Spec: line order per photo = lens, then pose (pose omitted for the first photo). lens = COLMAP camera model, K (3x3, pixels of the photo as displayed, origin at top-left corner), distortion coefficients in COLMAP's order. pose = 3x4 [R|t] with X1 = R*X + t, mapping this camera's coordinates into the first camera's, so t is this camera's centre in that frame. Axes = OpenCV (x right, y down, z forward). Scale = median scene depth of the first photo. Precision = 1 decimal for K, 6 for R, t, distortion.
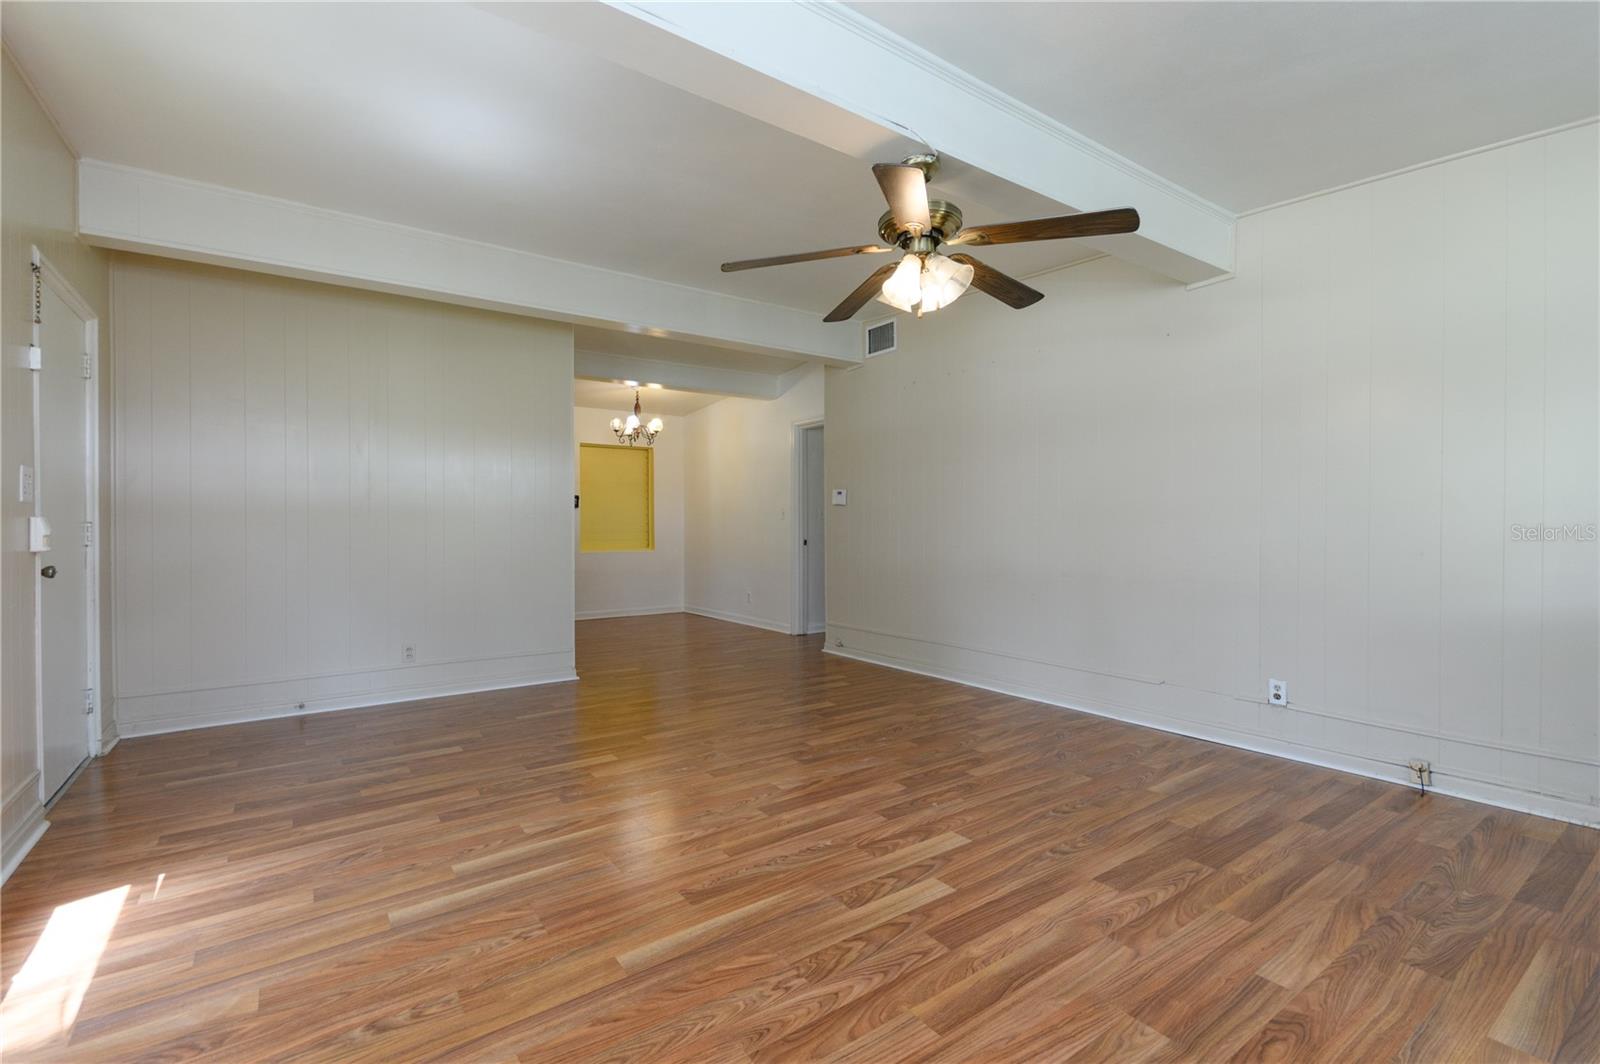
lens RADIAL K [[713.0, 0, 800.0], [0, 713.0, 532.0], [0, 0, 1]] dist [0.004852, 0.000087]
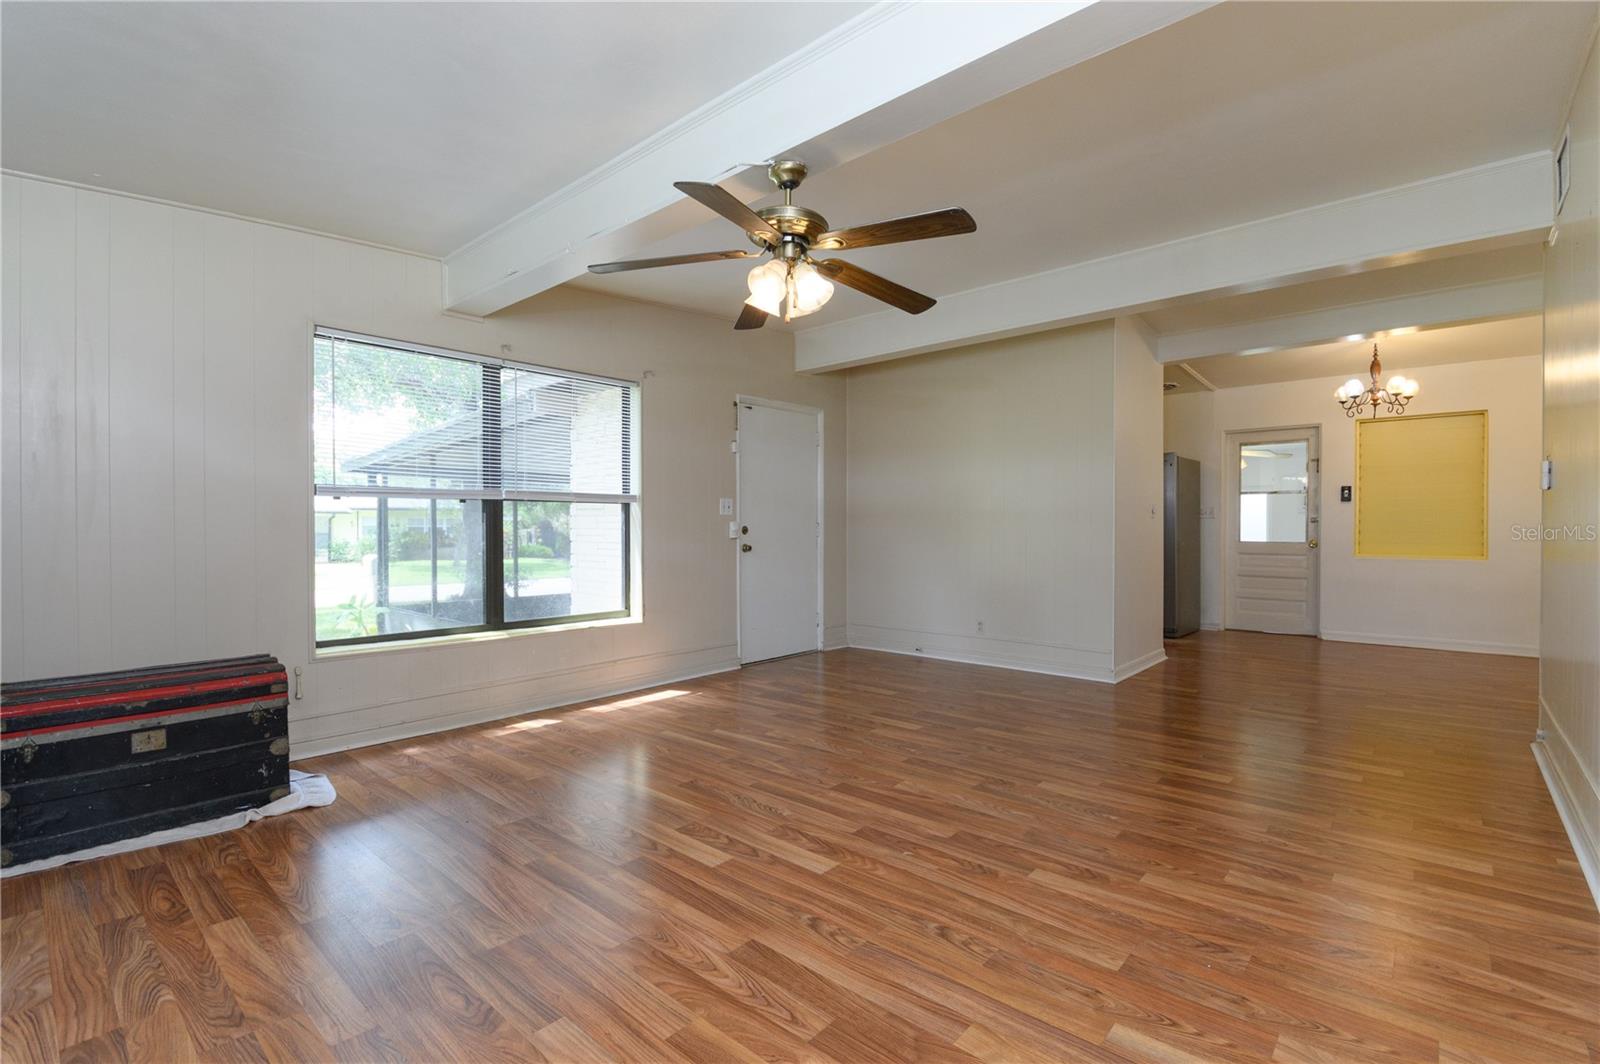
lens RADIAL K [[718.9, 0, 804.9], [0, 718.9, 520.3], [0, 0, 1]] dist [-0.001136, -0.009803]
pose [[0.227806, -0.001121, -0.973706, 1.053552], [-0.007665, 0.999966, -0.002944, -0.018007], [0.973676, 0.008134, 0.227790, 0.709700]]
